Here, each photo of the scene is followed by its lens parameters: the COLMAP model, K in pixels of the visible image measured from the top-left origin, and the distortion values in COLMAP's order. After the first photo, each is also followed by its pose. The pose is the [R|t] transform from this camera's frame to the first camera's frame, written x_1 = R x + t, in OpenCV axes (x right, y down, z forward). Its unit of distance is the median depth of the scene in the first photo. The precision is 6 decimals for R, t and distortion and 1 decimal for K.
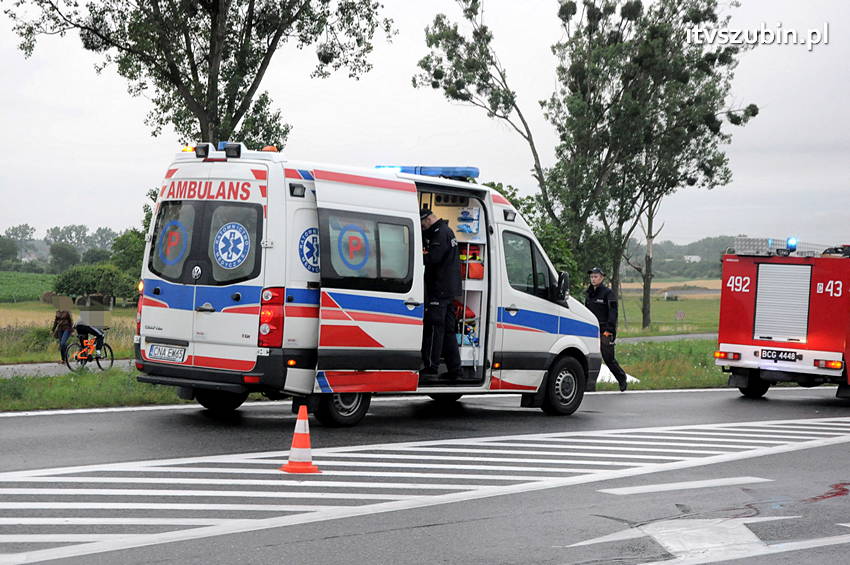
lens RADIAL K [[1714.0, 0, 432.0], [0, 1714.0, 303.8], [0, 0, 1]] dist [0.447746, 0.000000]
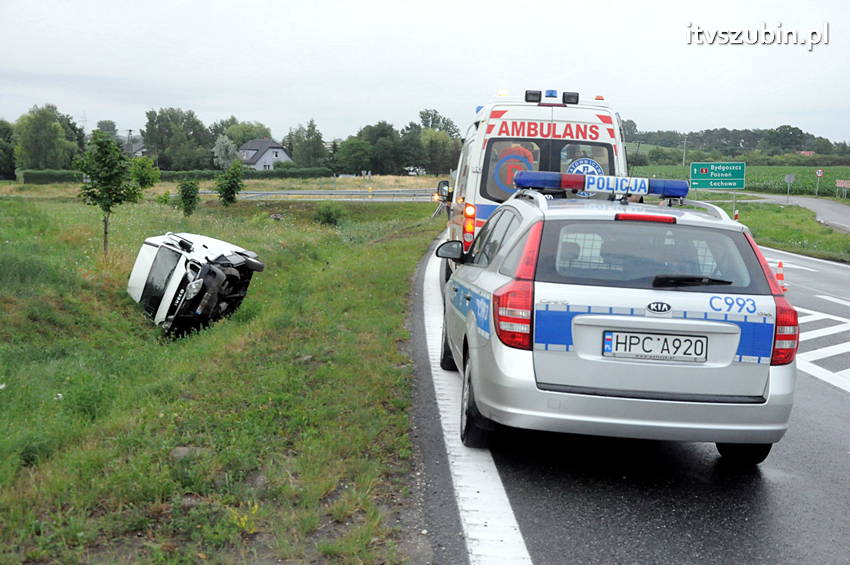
lens RADIAL K [[1057.0, 0, 426.0], [0, 1057.0, 286.9], [0, 0, 1]] dist [0.116668, 0.000000]
pose [[0.752311, -0.075828, 0.654430, -0.184829], [0.003388, 0.993786, 0.111254, -0.010671], [-0.658800, -0.081481, 0.747893, 0.132422]]
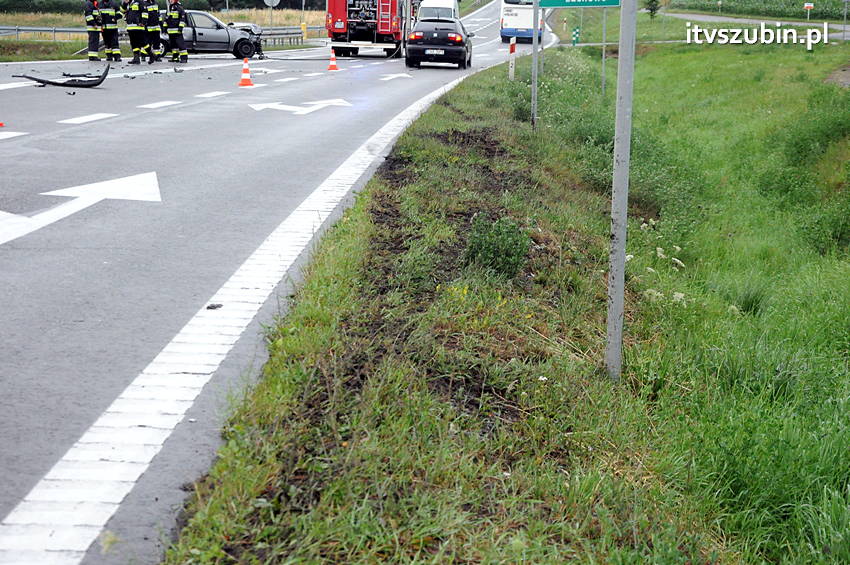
lens RADIAL K [[1714.0, 0, 436.7], [0, 1714.0, 311.5], [0, 0, 1]] dist [0.447746, 0.000000]
pose [[0.758677, -0.124620, 0.639436, -0.044024], [0.015645, 0.984736, 0.173352, 0.005105], [-0.651279, -0.121514, 0.749046, 0.026320]]
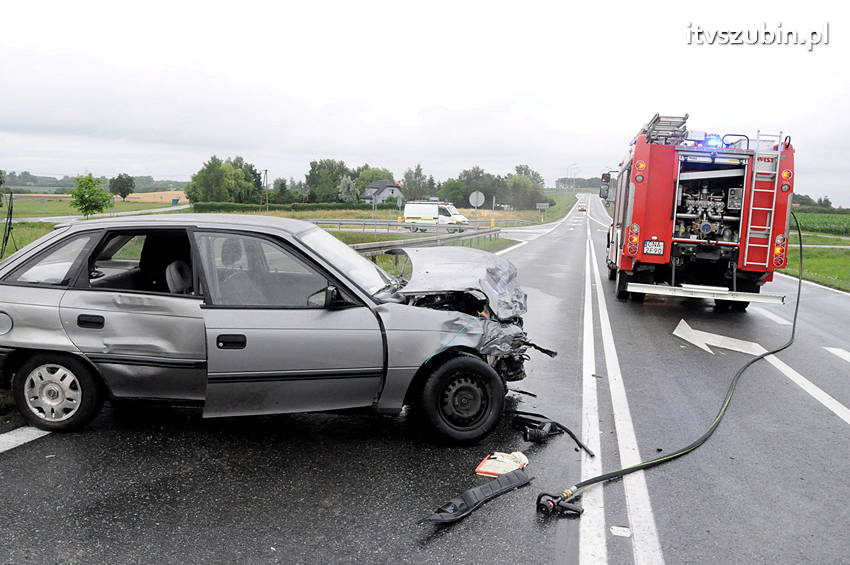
lens RADIAL K [[667.0, 0, 418.4], [0, 667.0, 283.7], [0, 0, 1]] dist [-0.154380, 0.128137]
pose [[0.849830, -0.048581, 0.524812, 0.396318], [-0.014042, 0.993302, 0.114687, 0.005329], [-0.526869, -0.104834, 0.843456, 0.671656]]
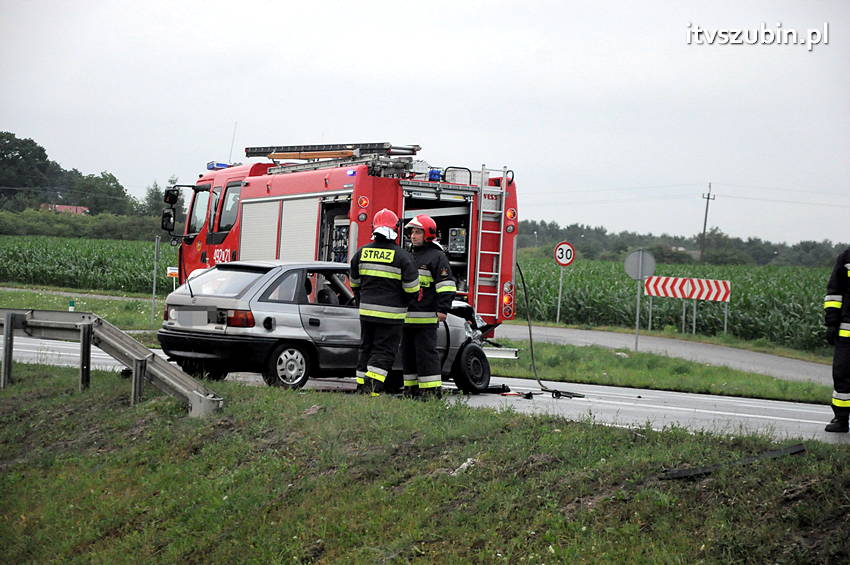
lens RADIAL K [[2896.9, 0, 405.3], [0, 2896.9, 316.3], [0, 0, 1]] dist [1.219243, 0.000000]
pose [[0.351465, -0.010427, 0.936143, -0.044074], [-0.023863, 0.999513, 0.020092, 0.005642], [-0.935897, -0.029401, 0.351045, 0.557967]]
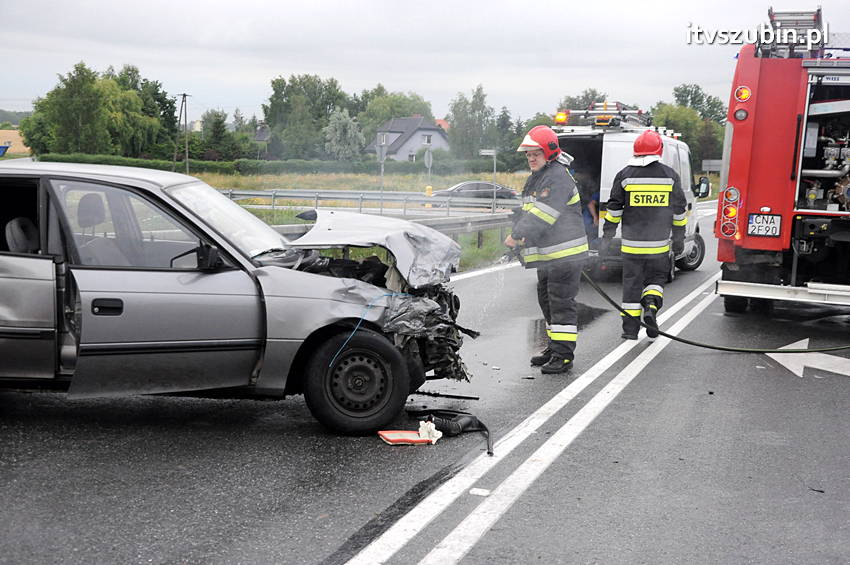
lens RADIAL K [[1287.0, 0, 422.4], [0, 1287.0, 291.5], [0, 0, 1]] dist [0.232405, 0.000000]
pose [[0.874029, -0.031068, 0.484880, 0.385786], [-0.017583, 0.995278, 0.095464, 0.006098], [-0.485556, -0.091964, 0.869355, 0.625678]]
